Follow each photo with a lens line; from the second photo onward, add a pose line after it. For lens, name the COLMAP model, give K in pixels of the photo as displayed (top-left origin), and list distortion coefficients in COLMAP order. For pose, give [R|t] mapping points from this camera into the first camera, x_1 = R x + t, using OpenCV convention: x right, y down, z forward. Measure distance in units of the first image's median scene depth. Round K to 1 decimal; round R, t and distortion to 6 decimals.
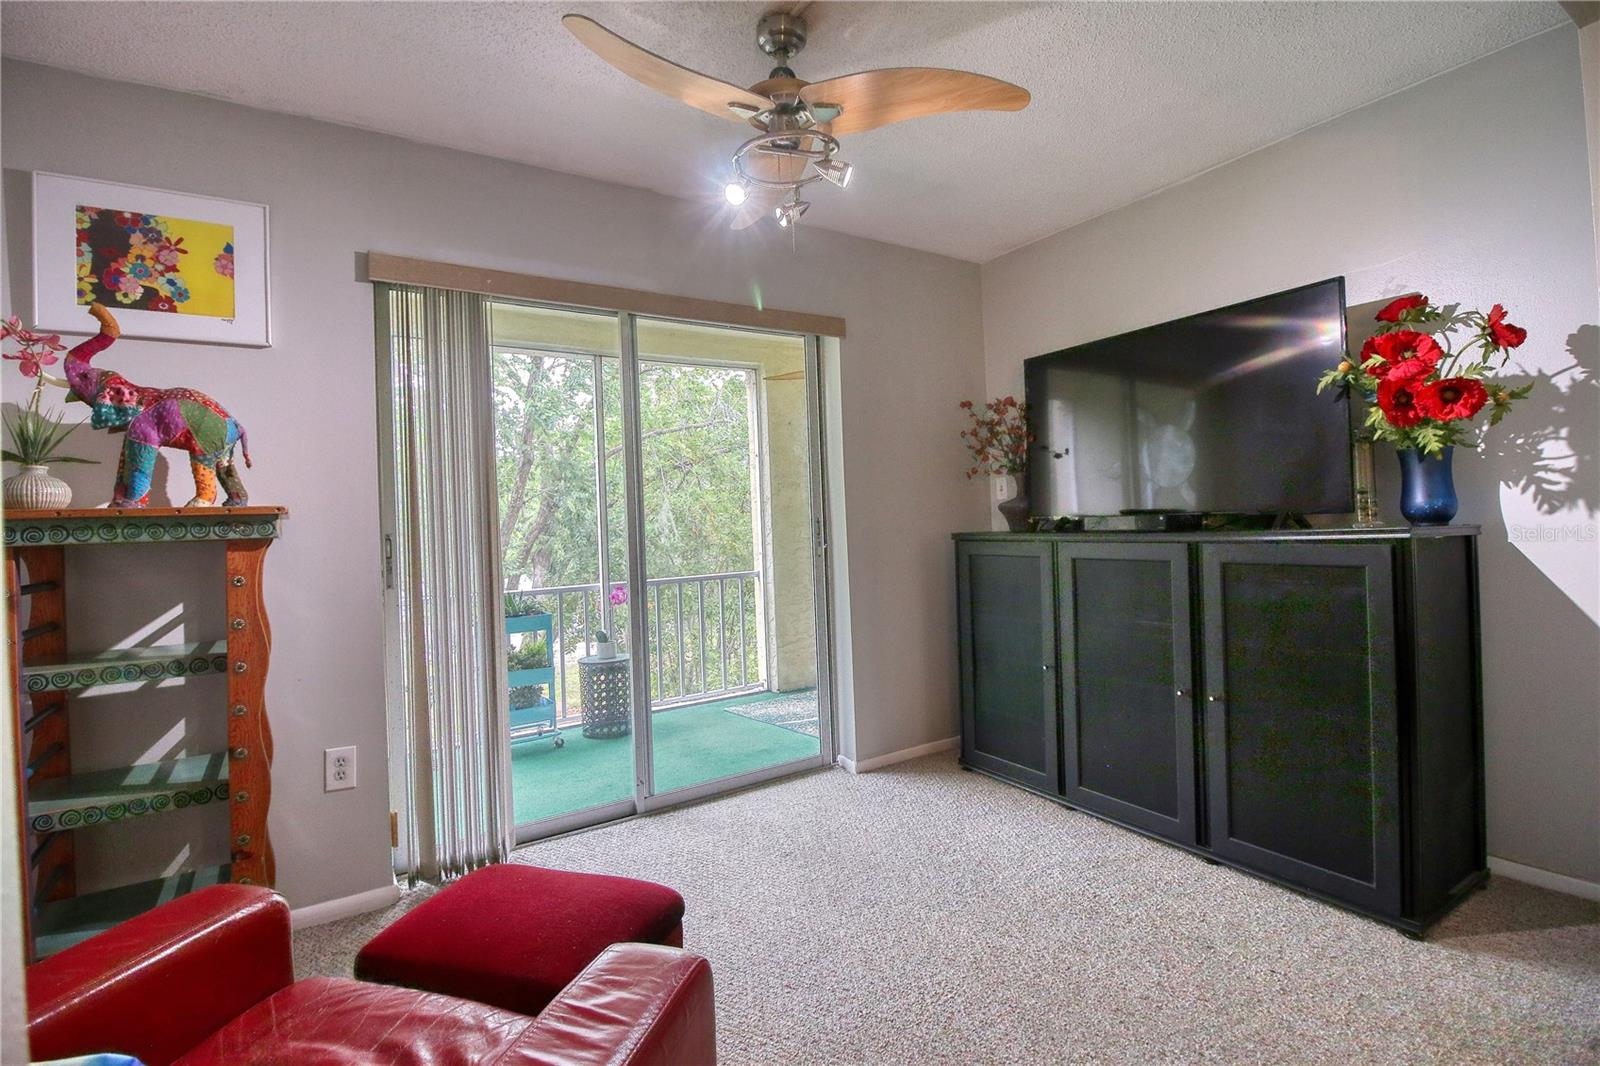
lens RADIAL K [[734.3, 0, 801.2], [0, 734.3, 523.4], [0, 0, 1]] dist [-0.012573, -0.006102]
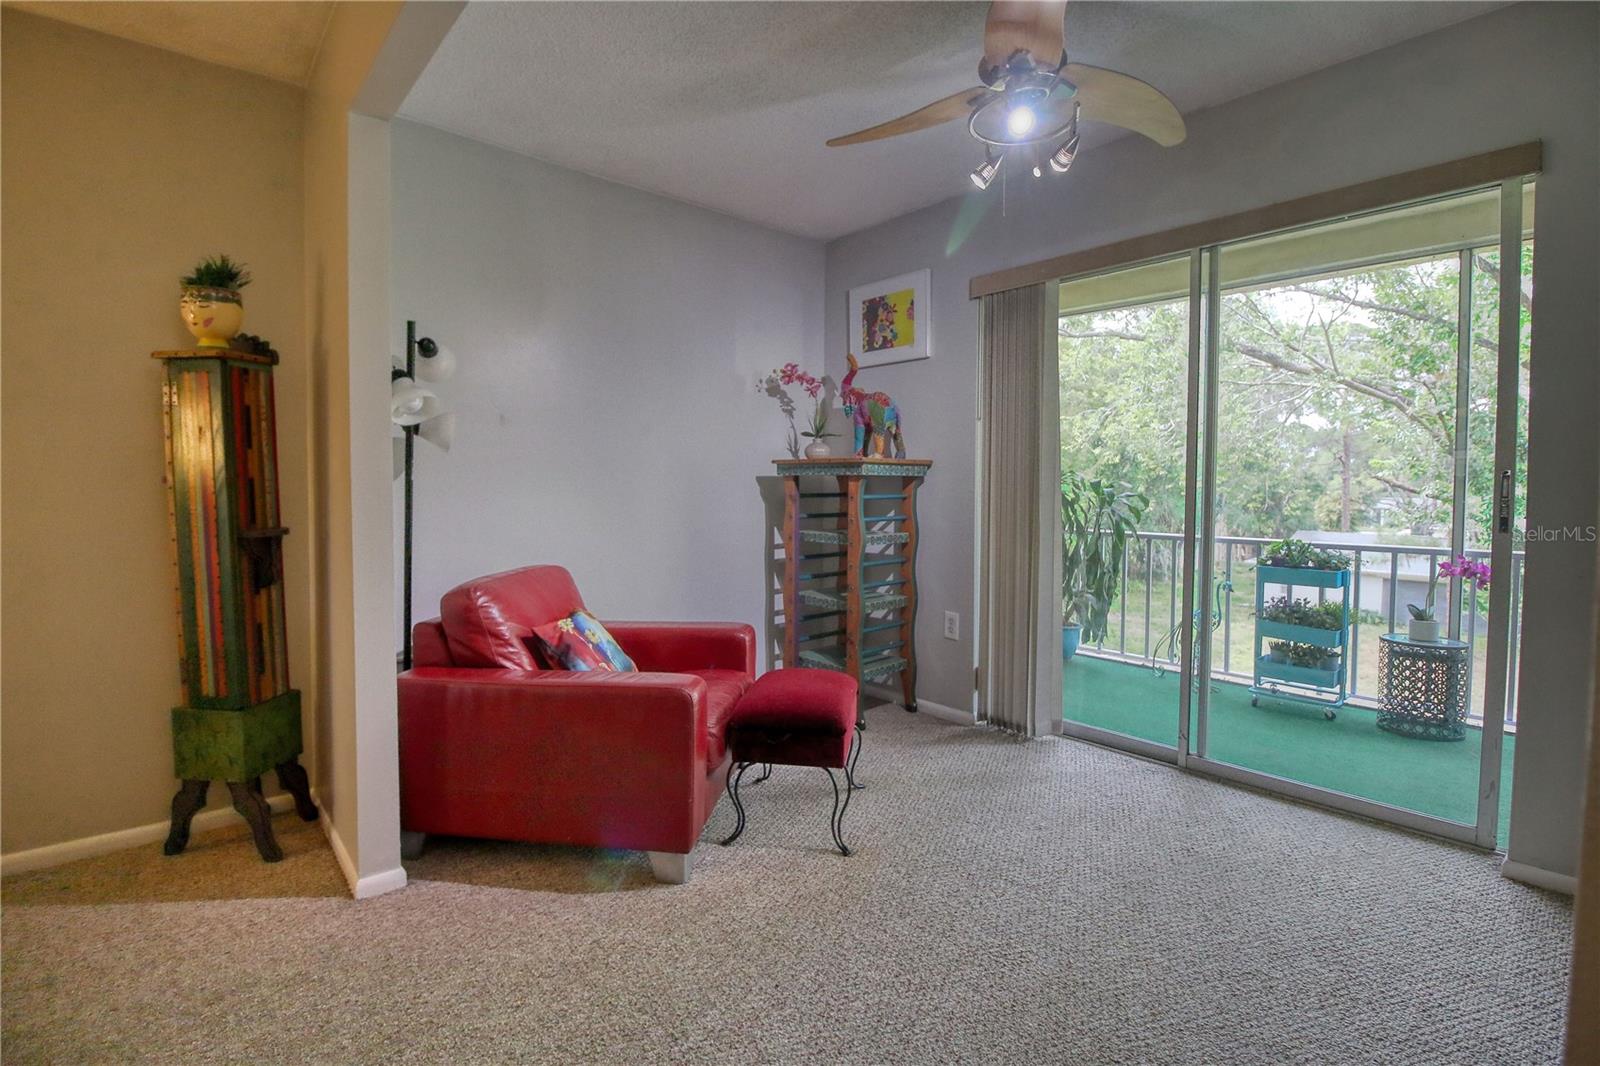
lens RADIAL K [[734.3, 0, 798.5], [0, 734.3, 523.8], [0, 0, 1]] dist [-0.012573, -0.006102]
pose [[0.146510, 0.094828, -0.984653, 0.930860], [-0.008683, 0.995479, 0.094579, -0.026745], [0.989171, -0.005307, 0.146672, 0.502214]]
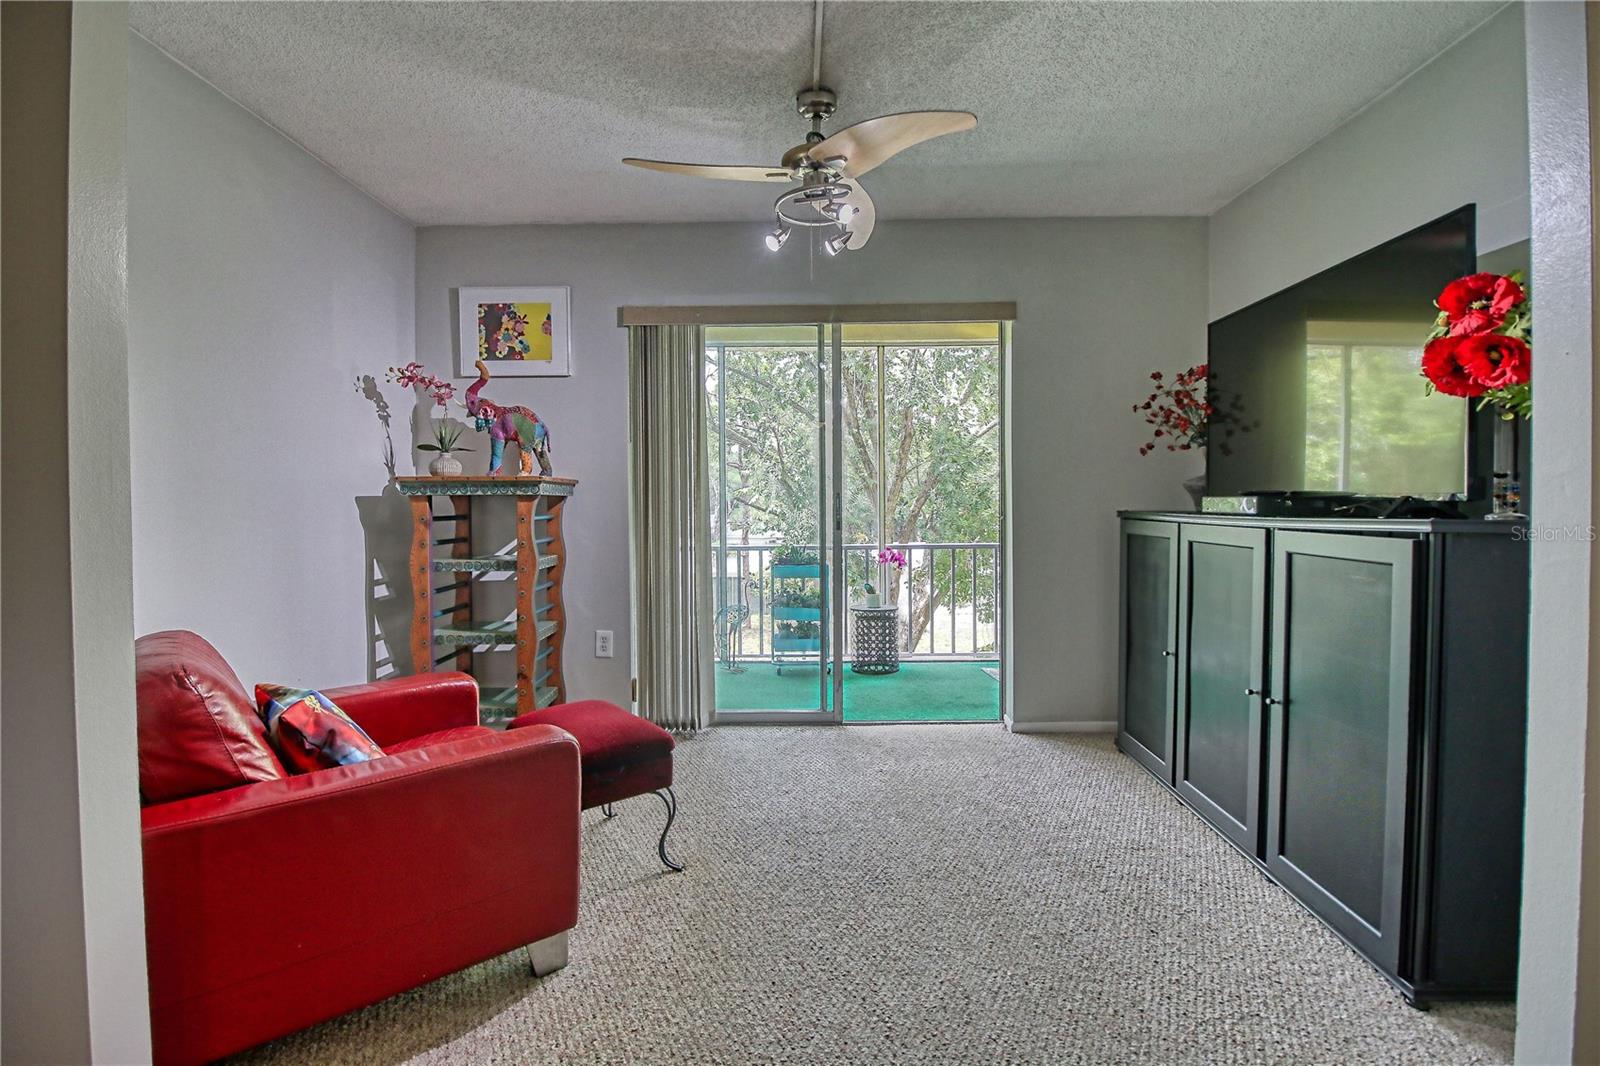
lens RADIAL K [[734.3, 0, 804.9], [0, 734.3, 525.8], [0, 0, 1]] dist [-0.012573, -0.006102]
pose [[0.834366, 0.050400, -0.548901, 0.643970], [-0.025631, 0.998281, 0.052700, -0.011643], [0.550614, -0.029903, 0.834224, -0.076002]]
